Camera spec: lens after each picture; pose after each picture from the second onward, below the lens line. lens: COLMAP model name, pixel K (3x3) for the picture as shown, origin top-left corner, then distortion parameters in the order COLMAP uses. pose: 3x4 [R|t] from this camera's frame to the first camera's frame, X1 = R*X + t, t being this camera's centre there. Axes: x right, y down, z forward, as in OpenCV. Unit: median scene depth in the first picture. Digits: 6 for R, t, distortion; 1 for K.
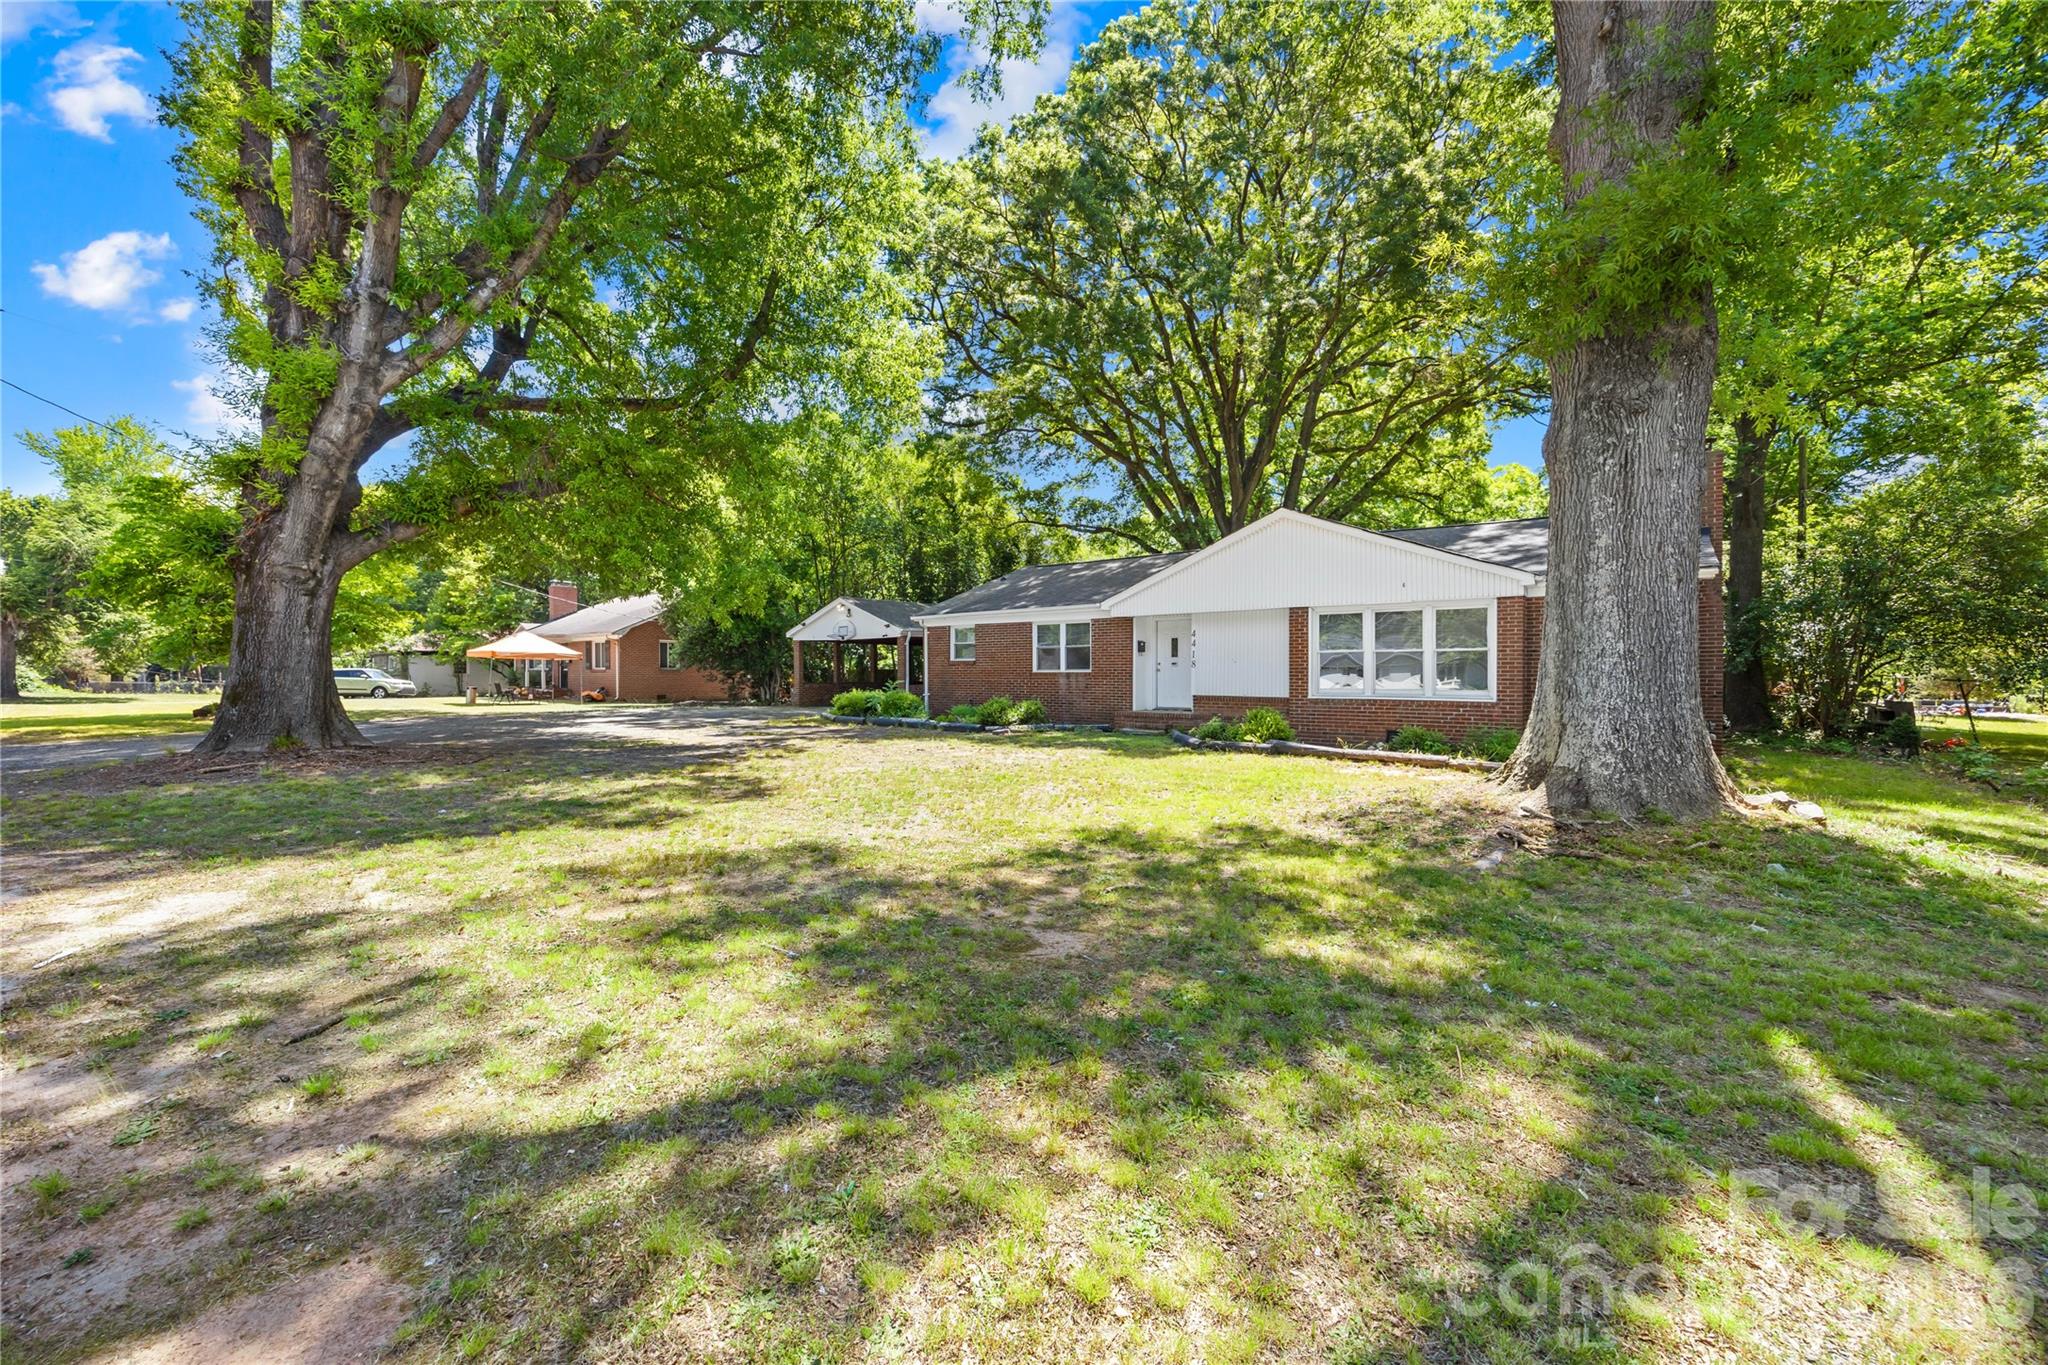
lens RADIAL K [[768.9, 0, 1029.1], [0, 768.9, 676.6], [0, 0, 1]] dist [-0.001266, 0.000270]
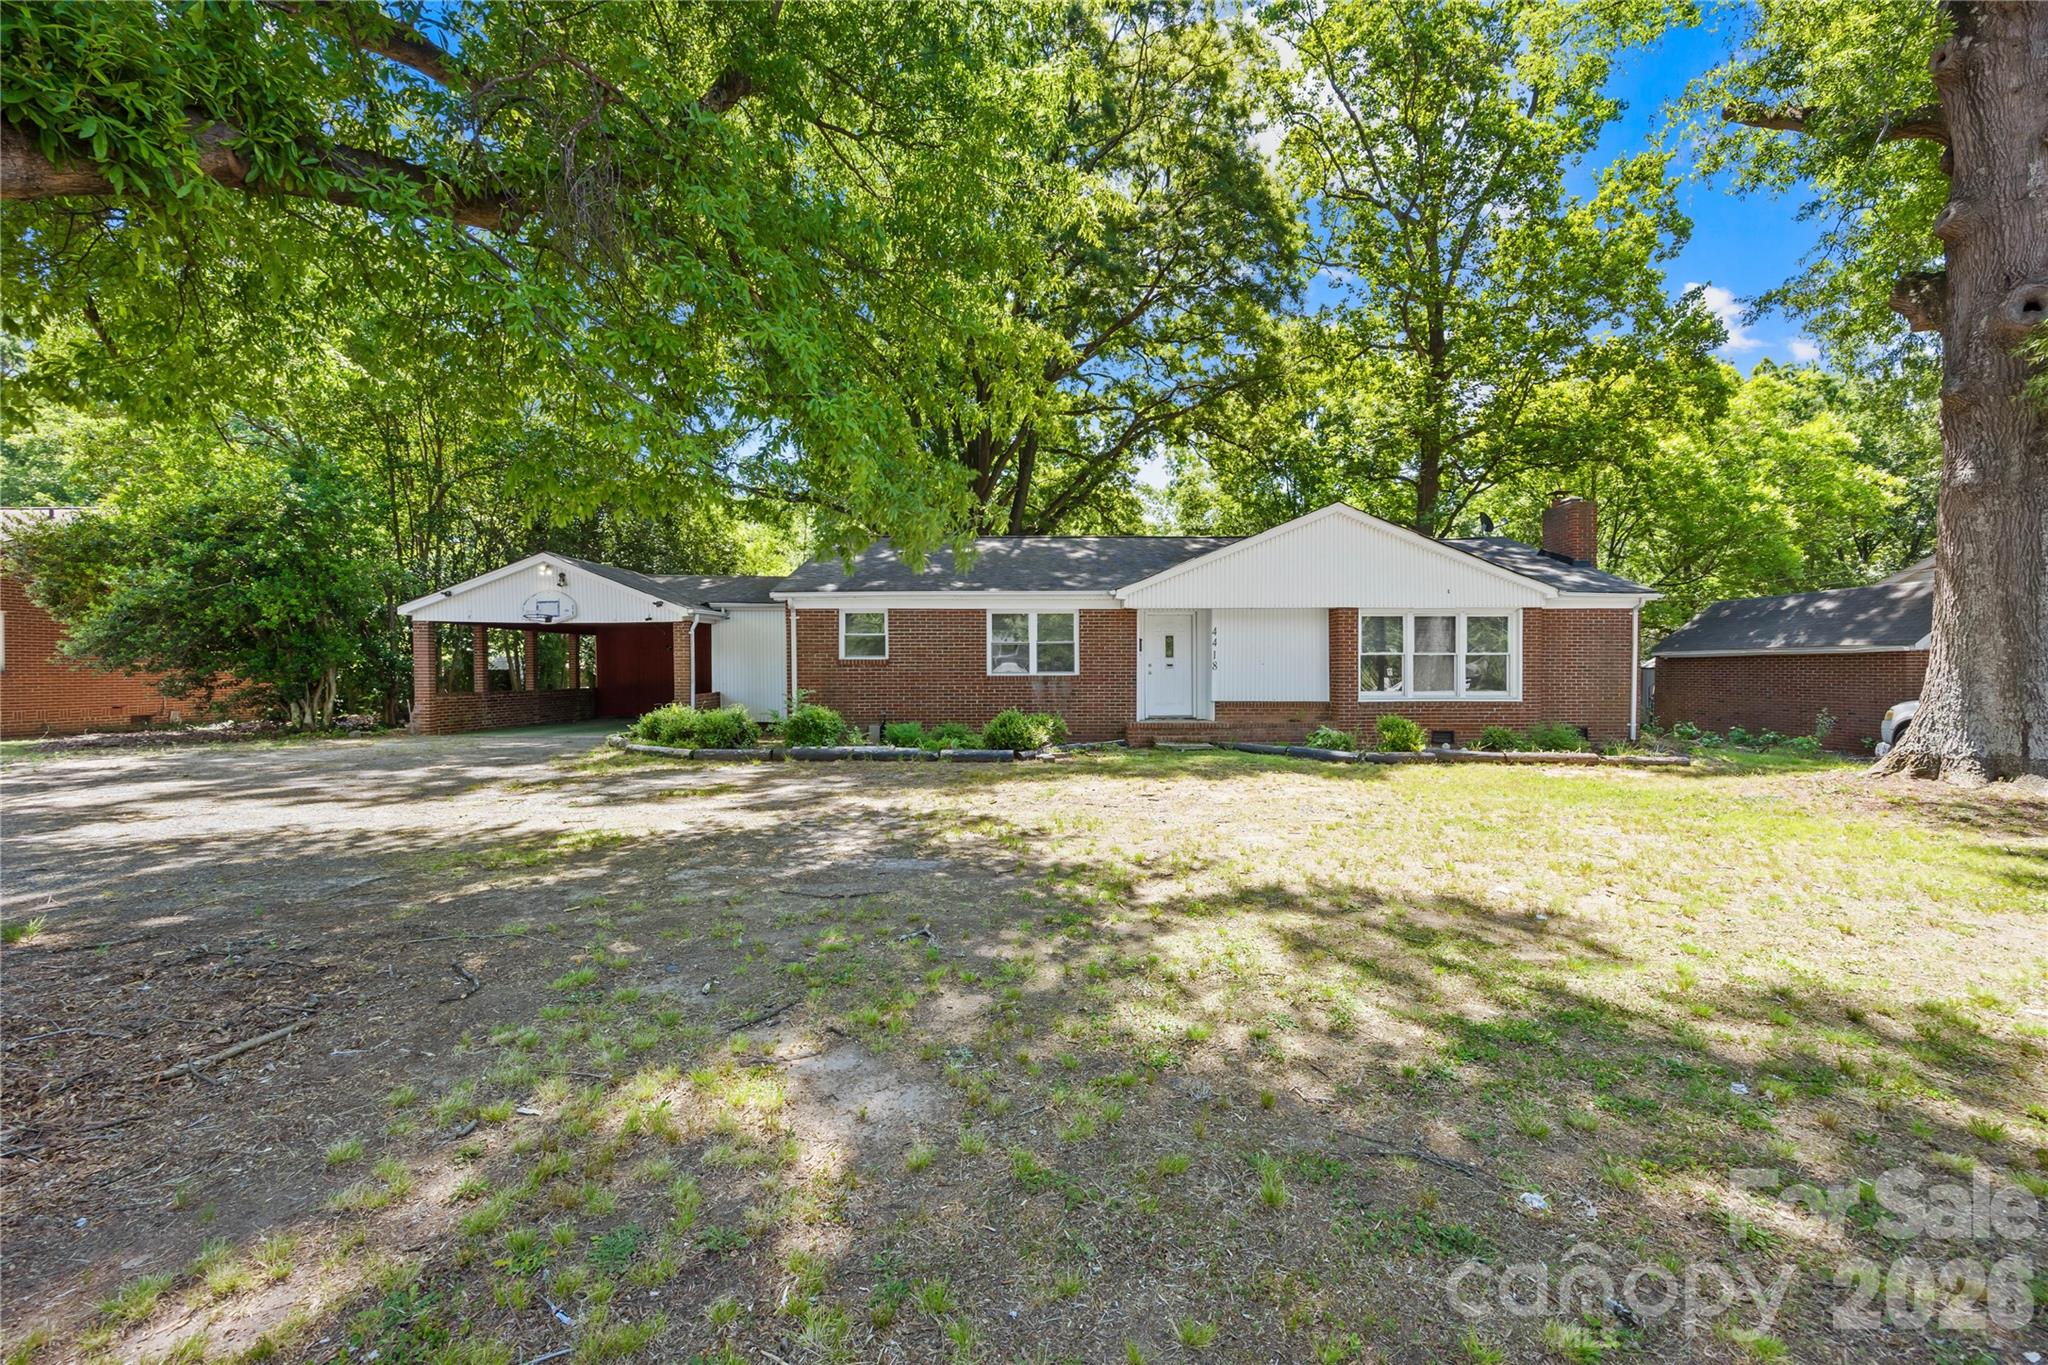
lens RADIAL K [[768.9, 0, 1023.5], [0, 768.9, 679.7], [0, 0, 1]] dist [-0.001266, 0.000270]
pose [[0.783329, -0.007102, 0.621567, -0.487393], [0.005382, 0.999975, 0.004643, -0.005405], [-0.621584, -0.000292, 0.783347, 0.429223]]
